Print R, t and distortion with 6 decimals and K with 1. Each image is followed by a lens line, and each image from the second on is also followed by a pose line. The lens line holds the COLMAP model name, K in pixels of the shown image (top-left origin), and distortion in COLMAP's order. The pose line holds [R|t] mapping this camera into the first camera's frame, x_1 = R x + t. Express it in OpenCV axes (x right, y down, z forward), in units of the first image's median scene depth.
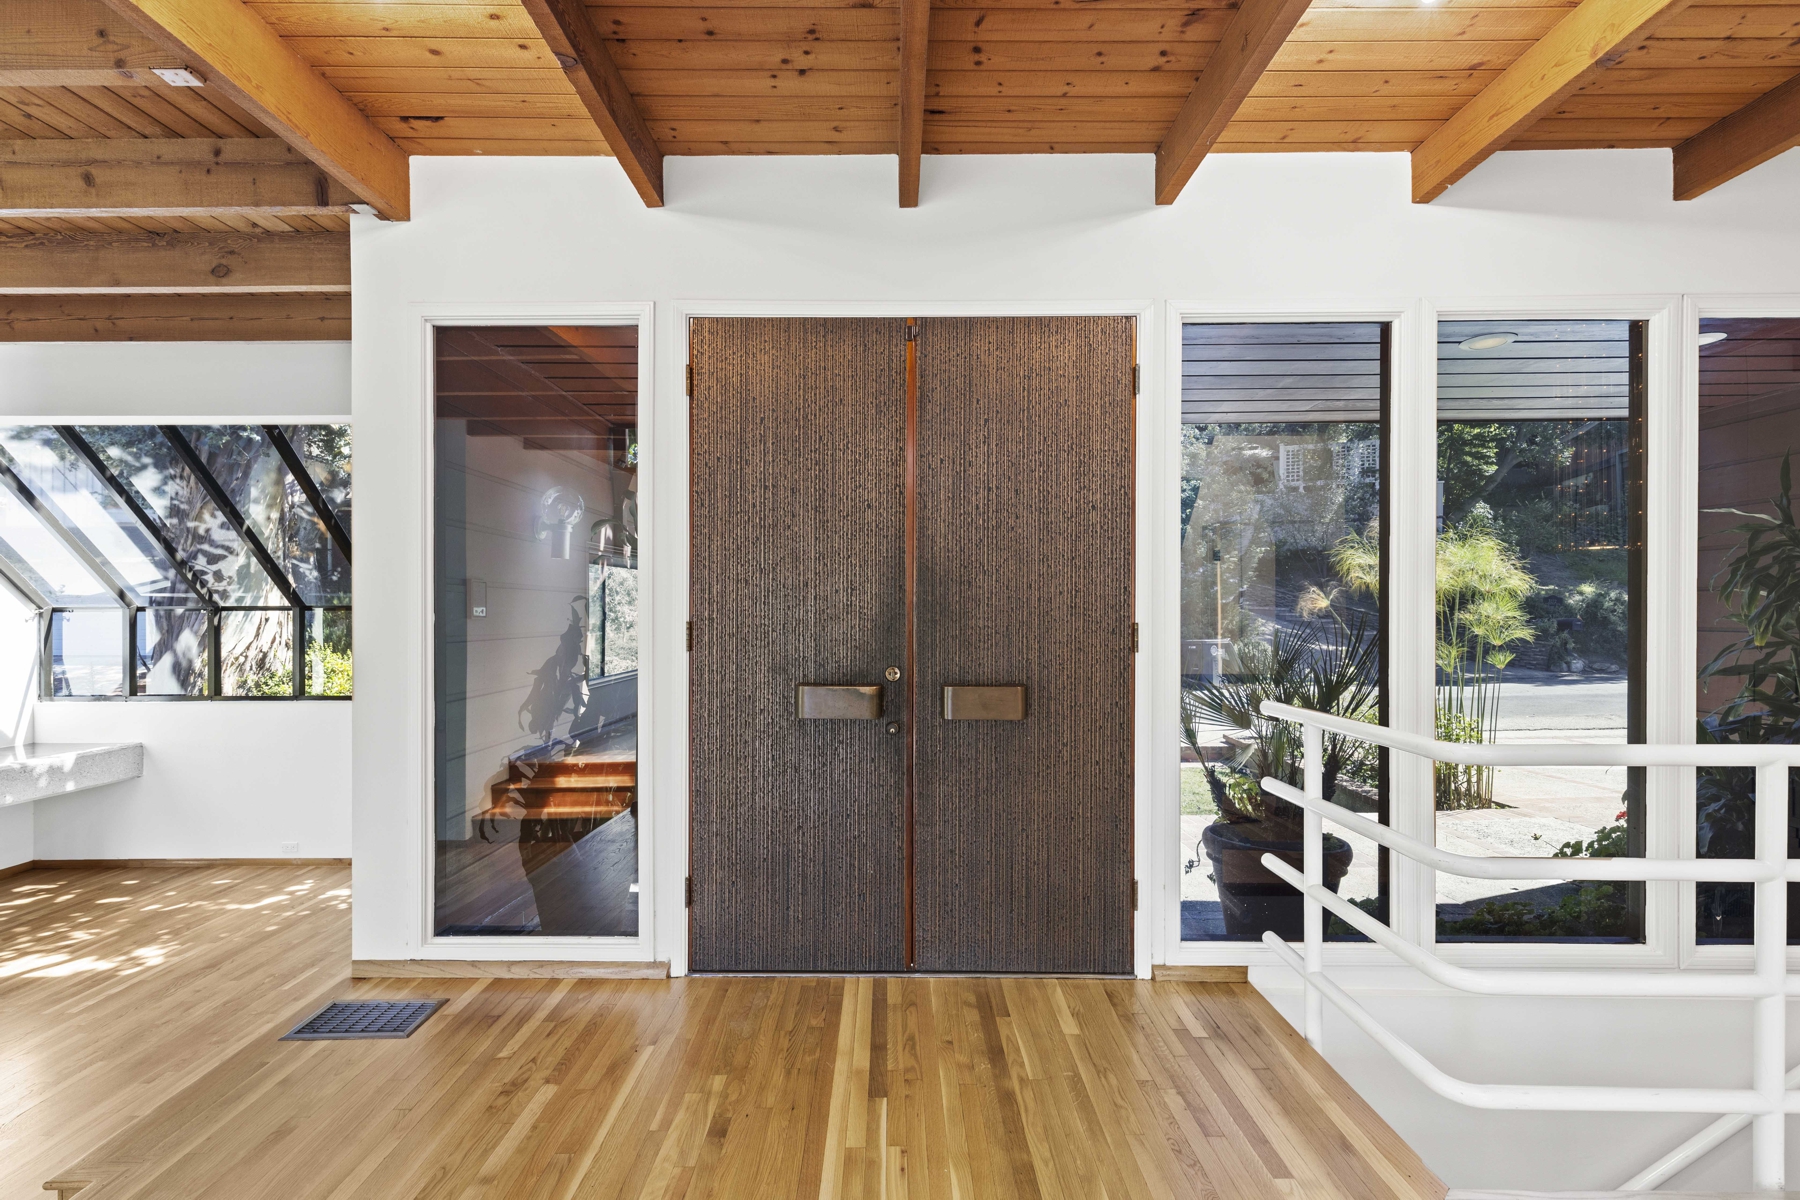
lens RADIAL K [[817.4, 0, 888.7], [0, 817.4, 606.8], [0, 0, 1]] dist [0.000929, 0.015668]
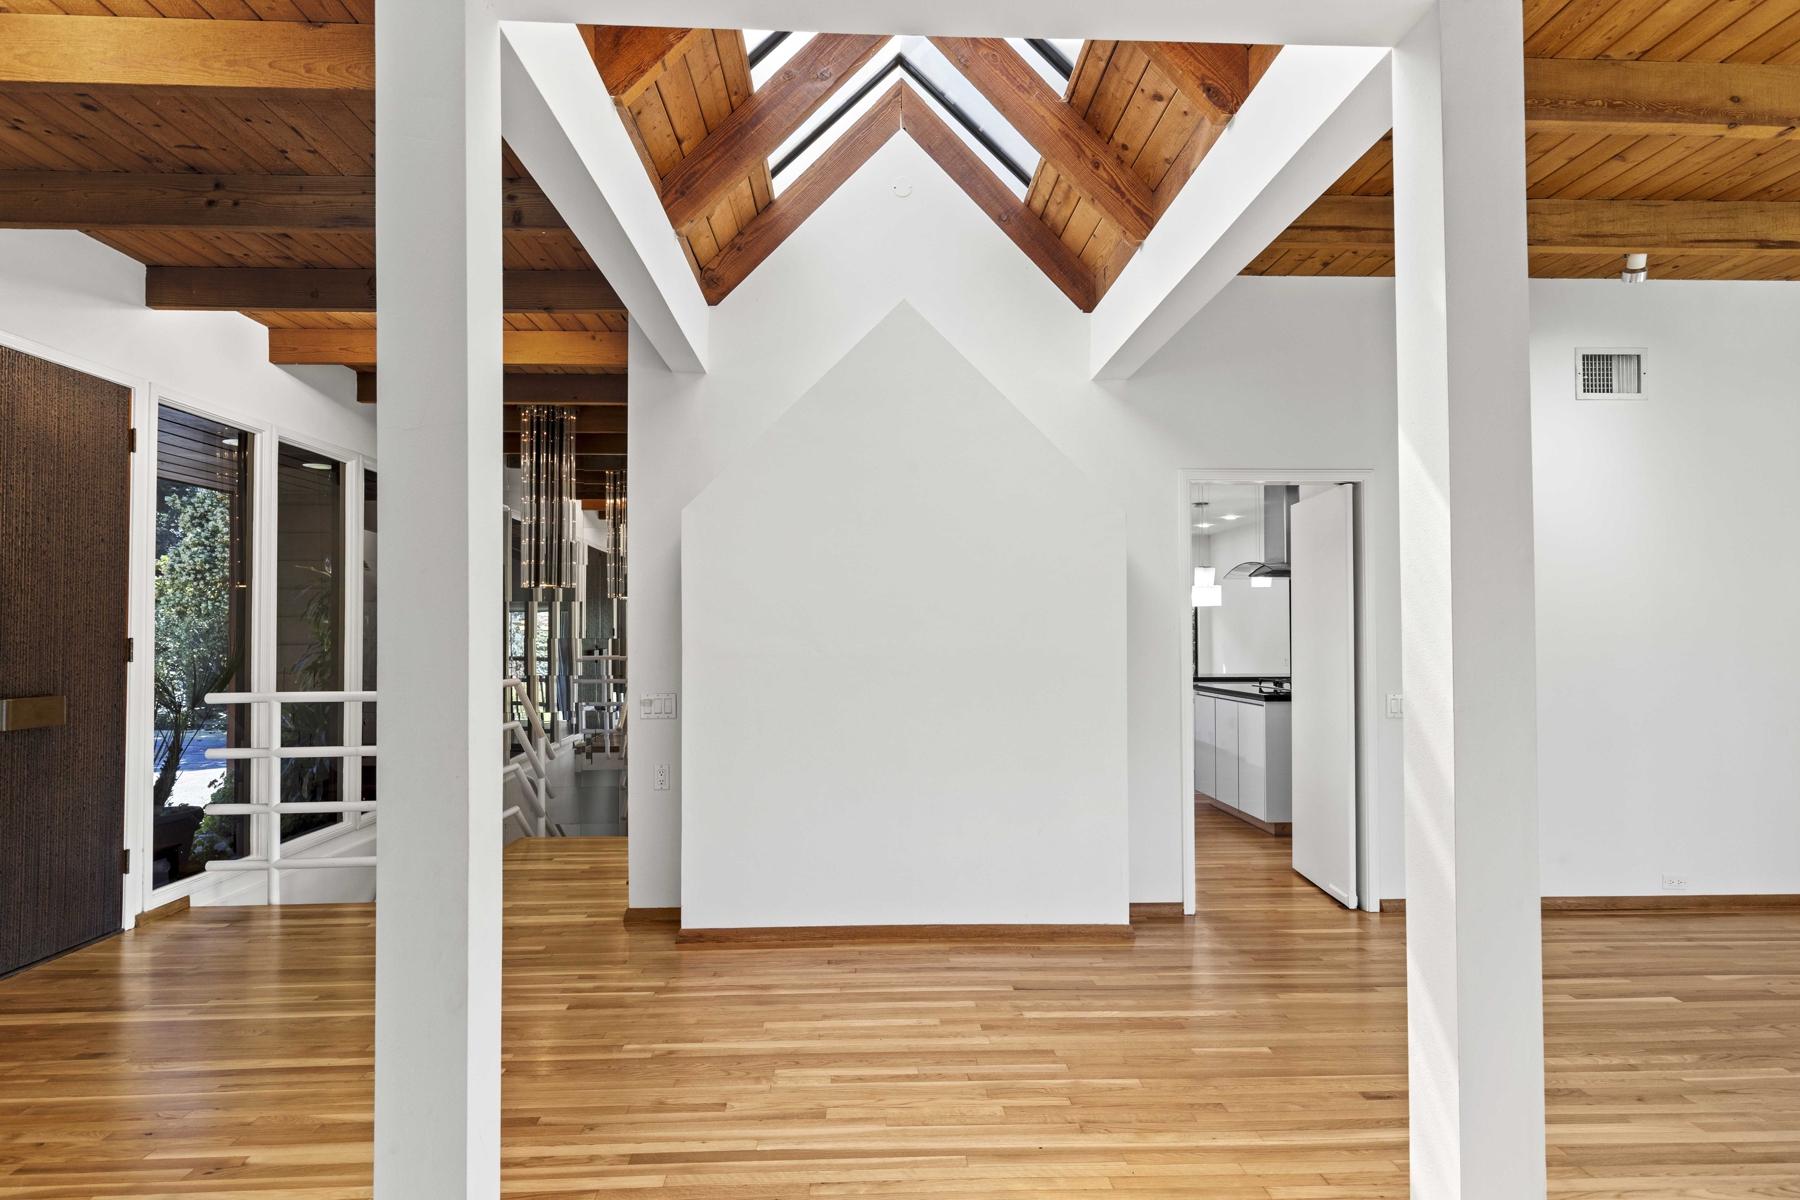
lens RADIAL K [[958.5, 0, 900.0], [0, 958.5, 600.0], [0, 0, 1]] dist [0.053174, 0.000389]
pose [[-0.048341, 0.033091, 0.998283, -1.237146], [0.010975, 0.999408, -0.032597, 0.024201], [-0.998771, 0.009381, -0.048675, -0.079704]]
